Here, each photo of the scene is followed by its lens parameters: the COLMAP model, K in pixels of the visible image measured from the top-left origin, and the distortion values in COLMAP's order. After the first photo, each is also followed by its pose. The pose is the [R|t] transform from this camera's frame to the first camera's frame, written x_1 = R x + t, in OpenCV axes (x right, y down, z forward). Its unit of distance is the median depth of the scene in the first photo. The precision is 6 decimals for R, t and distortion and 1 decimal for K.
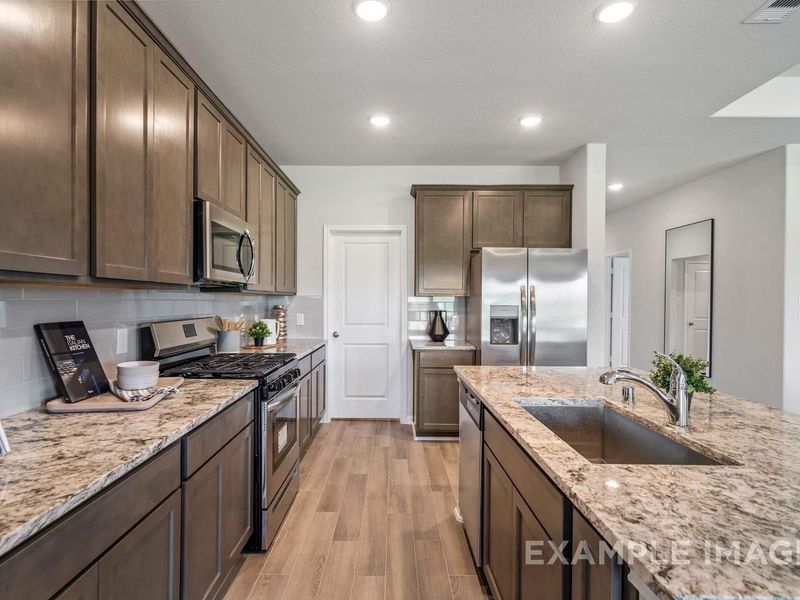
lens RADIAL K [[435.2, 0, 385.6], [0, 435.2, 300.6], [0, 0, 1]] dist [-0.001600, -0.000370]
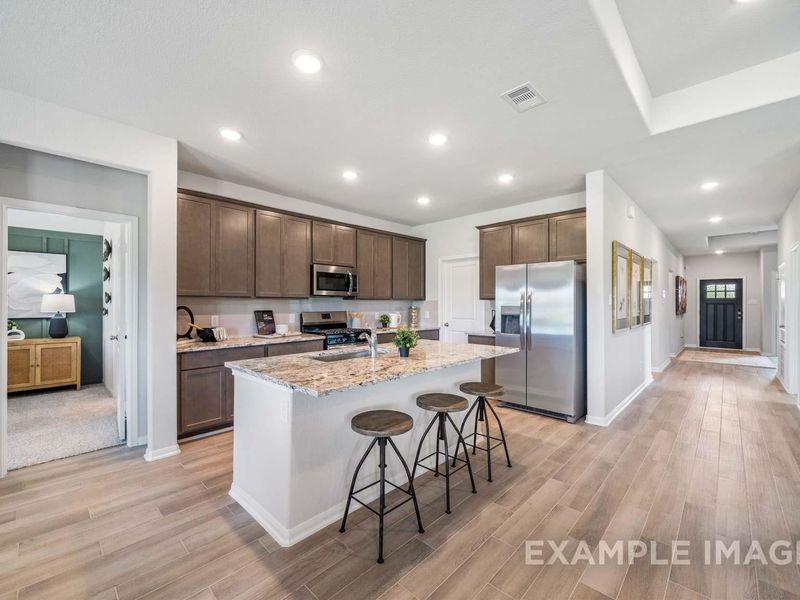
lens RADIAL K [[344.8, 0, 390.3], [0, 344.8, 301.1], [0, 0, 1]] dist [-0.000908, 0.000200]
pose [[0.724453, -0.011172, -0.689233, 0.761329], [0.003816, 0.999918, -0.012197, 0.007376], [0.689313, 0.006206, 0.724437, -0.083639]]
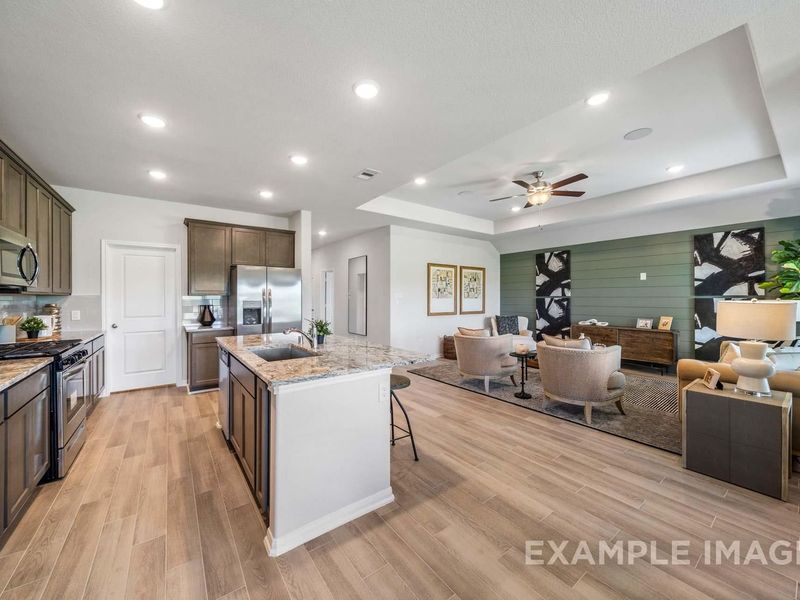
lens RADIAL K [[311.4, 0, 390.4], [0, 311.4, 296.4], [0, 0, 1]] dist [-0.003839, -0.000457]
pose [[0.802726, -0.007132, 0.596306, -0.009655], [0.009373, 0.999956, -0.000658, -0.000249], [-0.596275, 0.006117, 0.802757, -0.258745]]
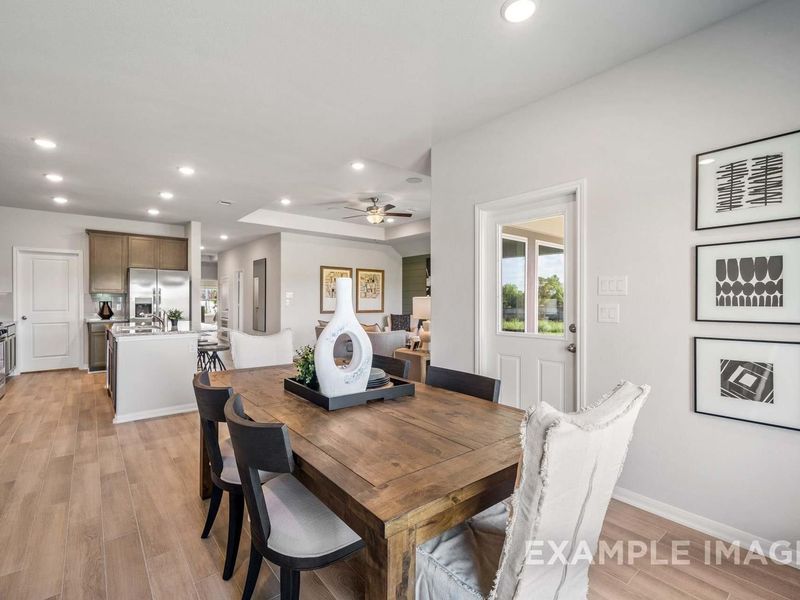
lens RADIAL K [[377.2, 0, 389.4], [0, 377.2, 300.9], [0, 0, 1]] dist [-0.000084, 0.000096]
pose [[0.768832, -0.006703, 0.639415, 0.031998], [0.004099, 0.999976, 0.005554, 0.020199], [-0.639437, -0.001649, 0.768841, -1.060231]]
